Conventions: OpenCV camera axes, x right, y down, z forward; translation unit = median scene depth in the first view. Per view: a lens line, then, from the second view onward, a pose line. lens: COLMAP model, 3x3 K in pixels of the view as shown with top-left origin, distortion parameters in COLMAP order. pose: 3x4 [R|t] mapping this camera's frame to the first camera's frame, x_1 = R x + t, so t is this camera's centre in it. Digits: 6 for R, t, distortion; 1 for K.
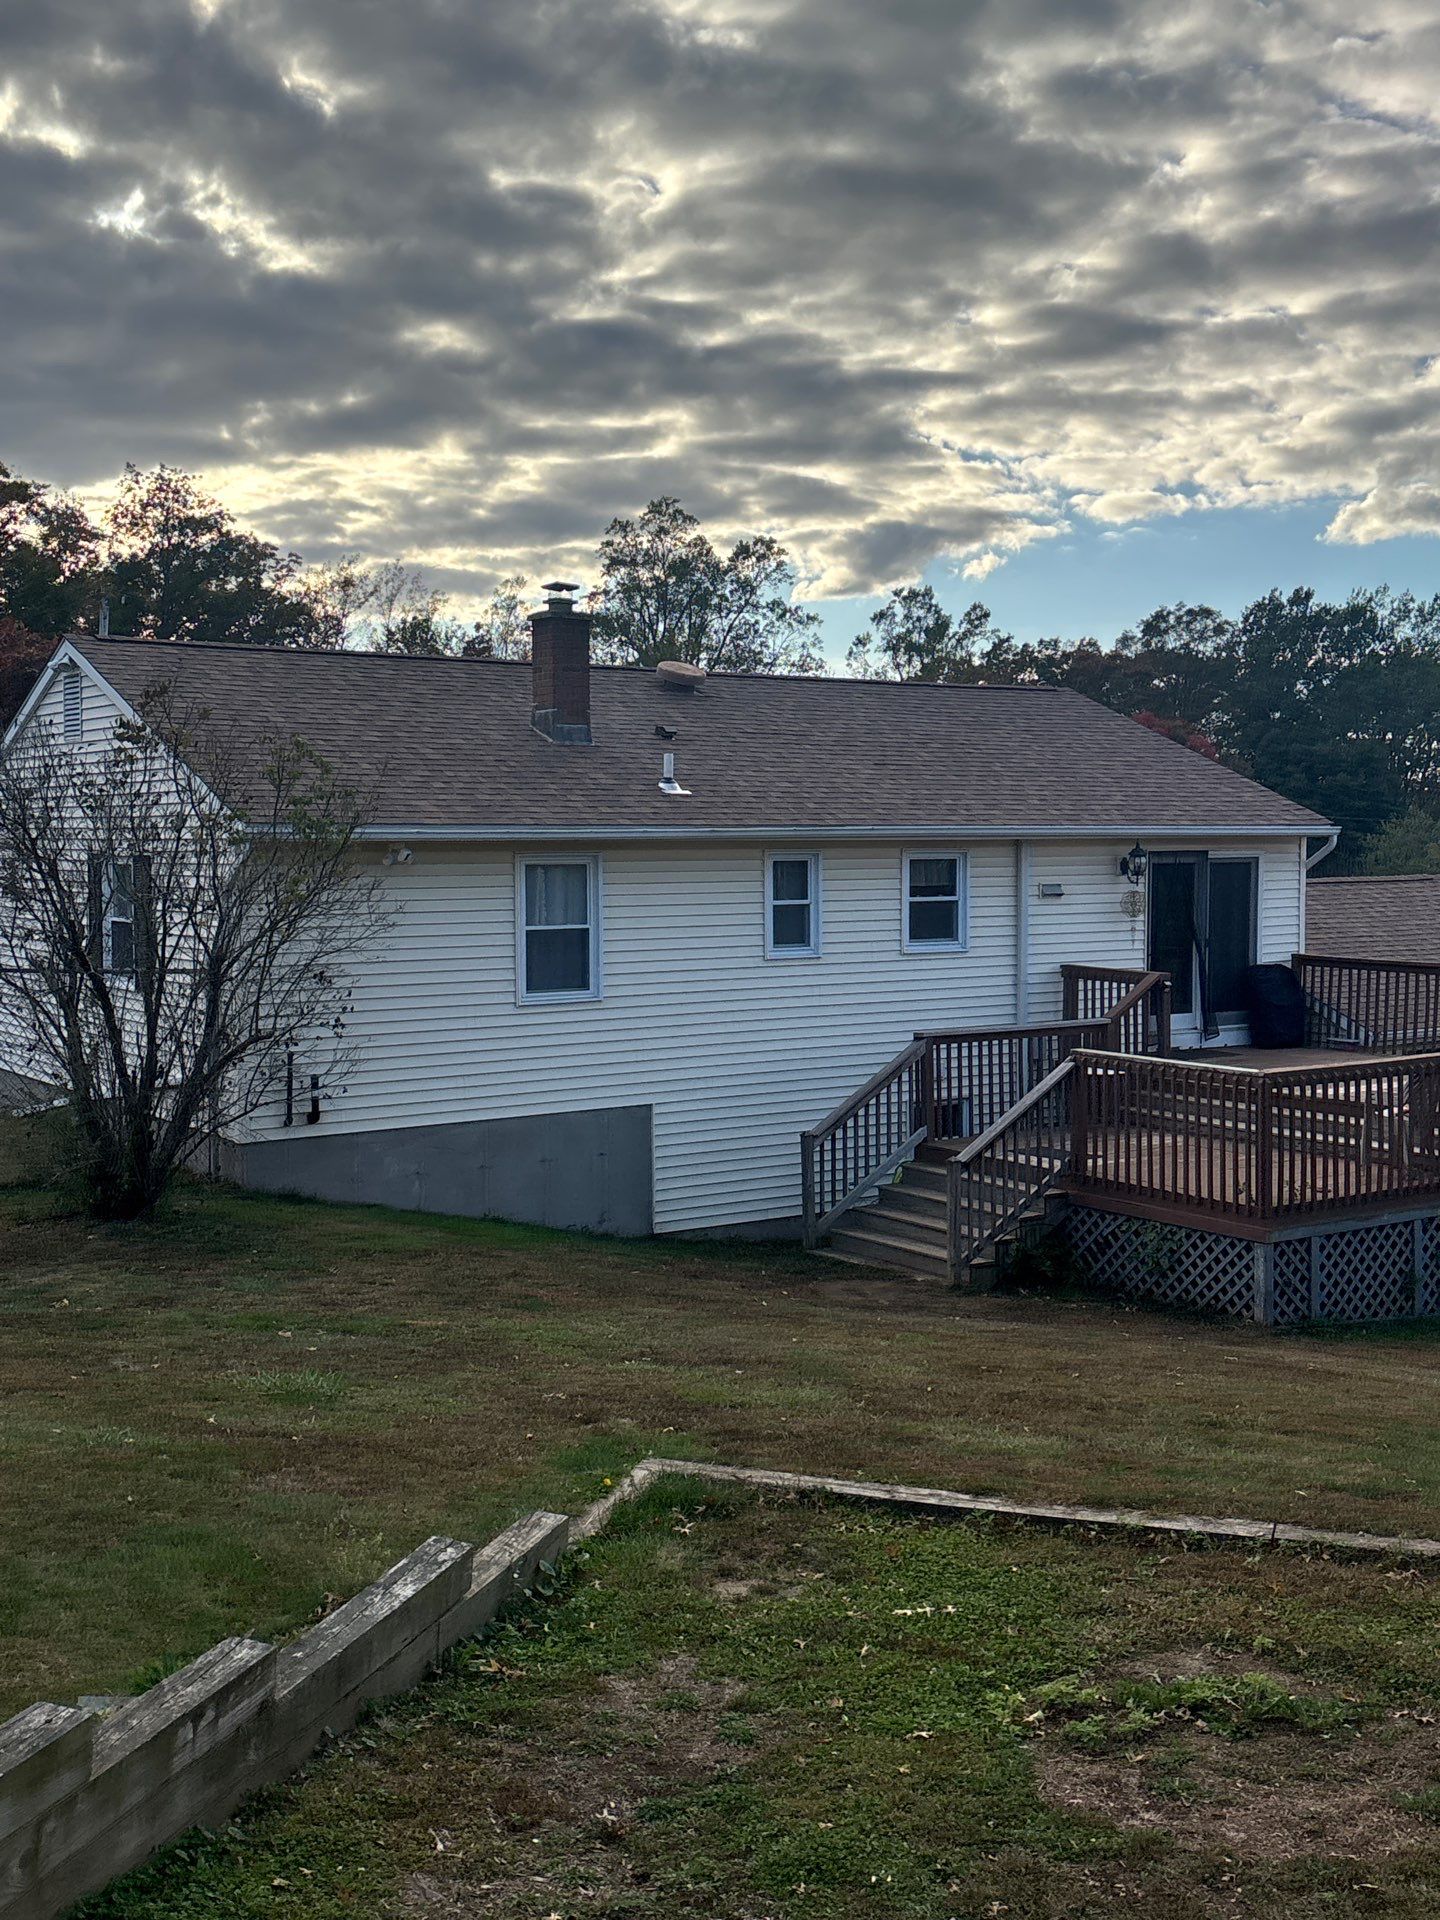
lens RADIAL K [[1872.8, 0, 720.0], [0, 1872.8, 960.0], [0, 0, 1]] dist [0.380449, -0.004378]
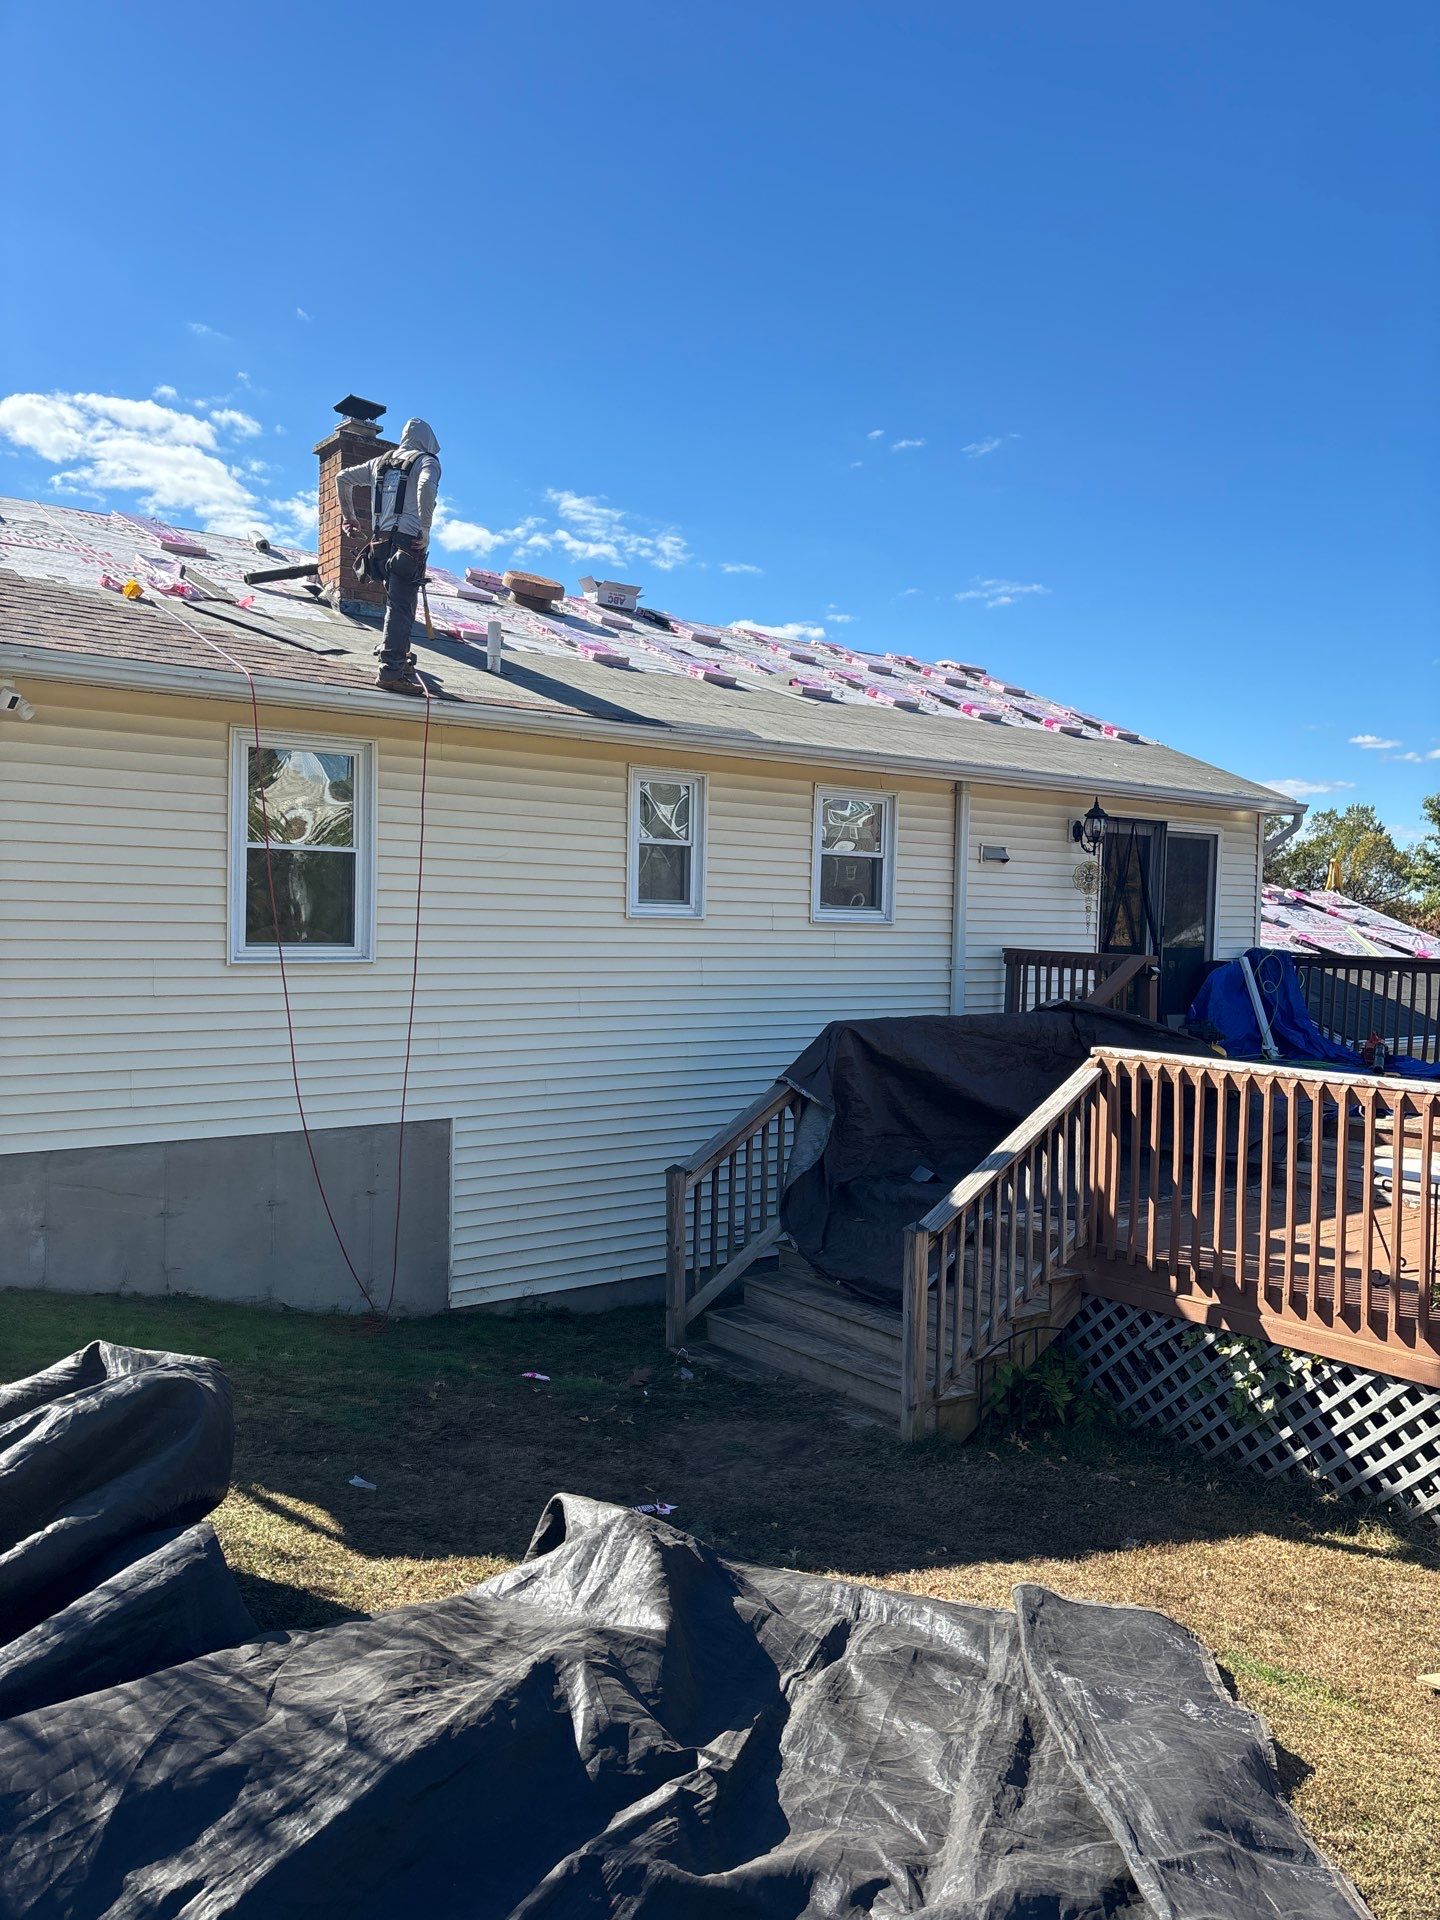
lens RADIAL K [[1331.3, 0, 692.5], [0, 1331.3, 970.3], [0, 0, 1]] dist [0.146263, -0.002182]
pose [[0.998691, 0.025141, 0.044538, 0.028461], [-0.024167, 0.999460, -0.022273, 0.032116], [-0.045074, 0.021168, 0.998759, 0.520217]]
